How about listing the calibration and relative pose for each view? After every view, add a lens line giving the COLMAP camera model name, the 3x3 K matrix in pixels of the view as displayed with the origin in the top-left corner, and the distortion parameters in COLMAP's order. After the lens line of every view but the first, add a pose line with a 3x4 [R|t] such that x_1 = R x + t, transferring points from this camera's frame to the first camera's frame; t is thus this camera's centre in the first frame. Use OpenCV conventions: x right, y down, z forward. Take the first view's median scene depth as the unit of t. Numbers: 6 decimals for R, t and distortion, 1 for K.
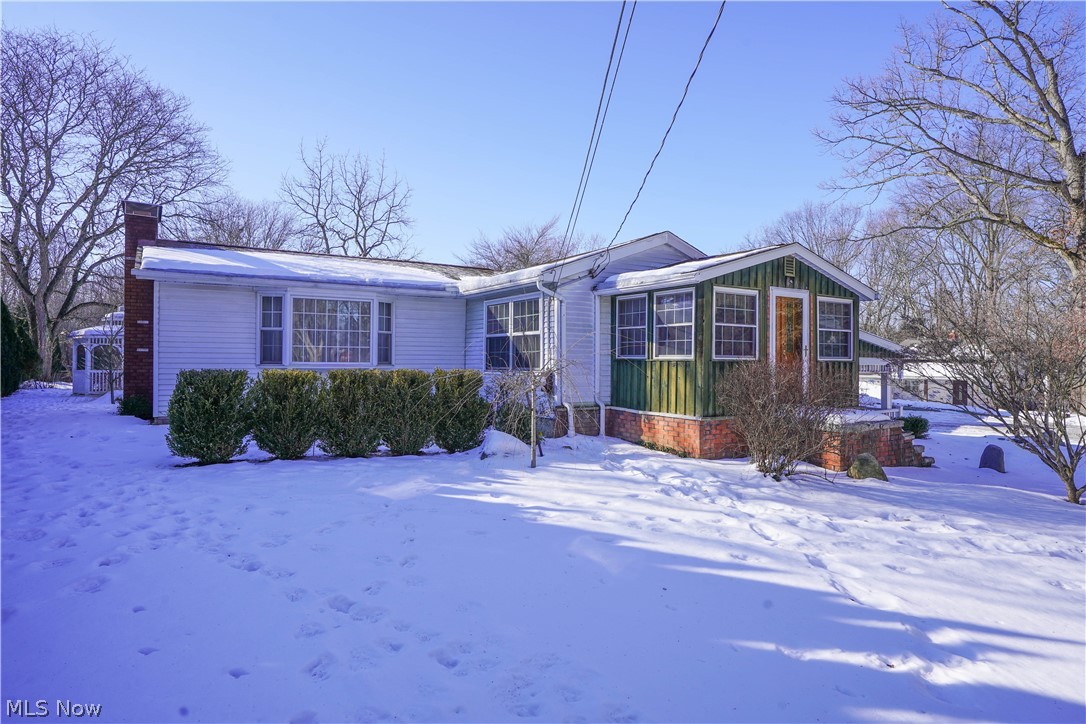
lens RADIAL K [[637.7, 0, 543.2], [0, 637.7, 356.7], [0, 0, 1]] dist [-0.030858, 0.000035]
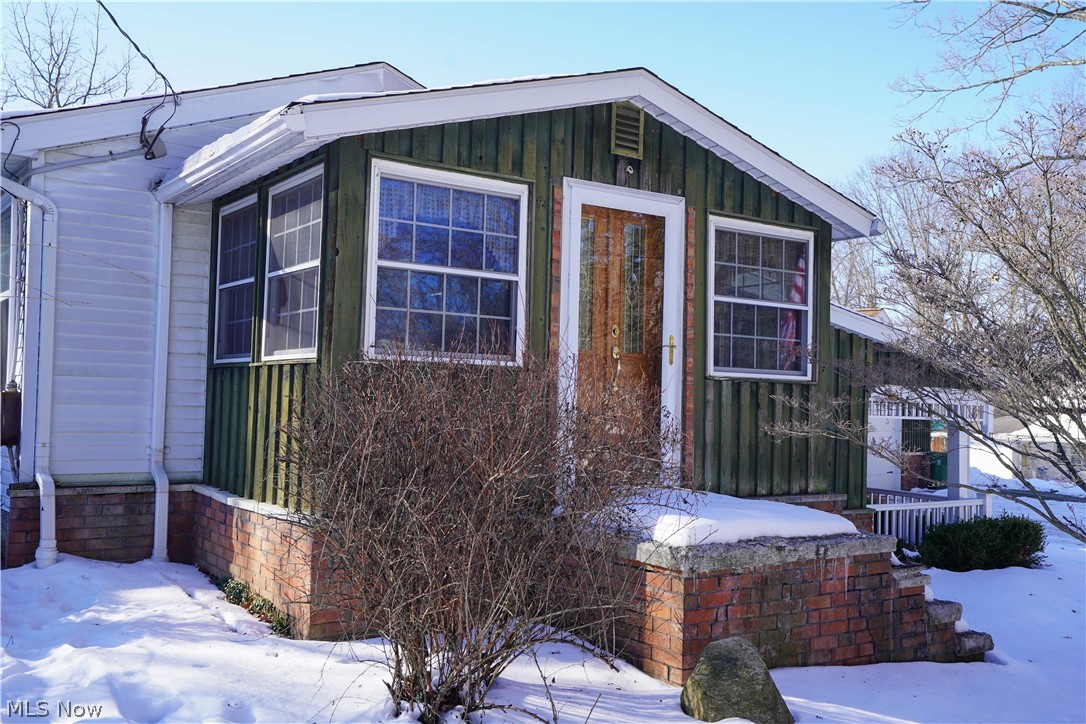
lens RADIAL K [[1052.0, 0, 543.3], [0, 1052.0, 366.6], [0, 0, 1]] dist [0.055855, 0.000000]
pose [[0.998381, 0.018933, 0.053646, 0.301845], [-0.017325, 0.999392, -0.030269, 0.022452], [-0.054186, 0.029290, 0.998101, 0.355087]]
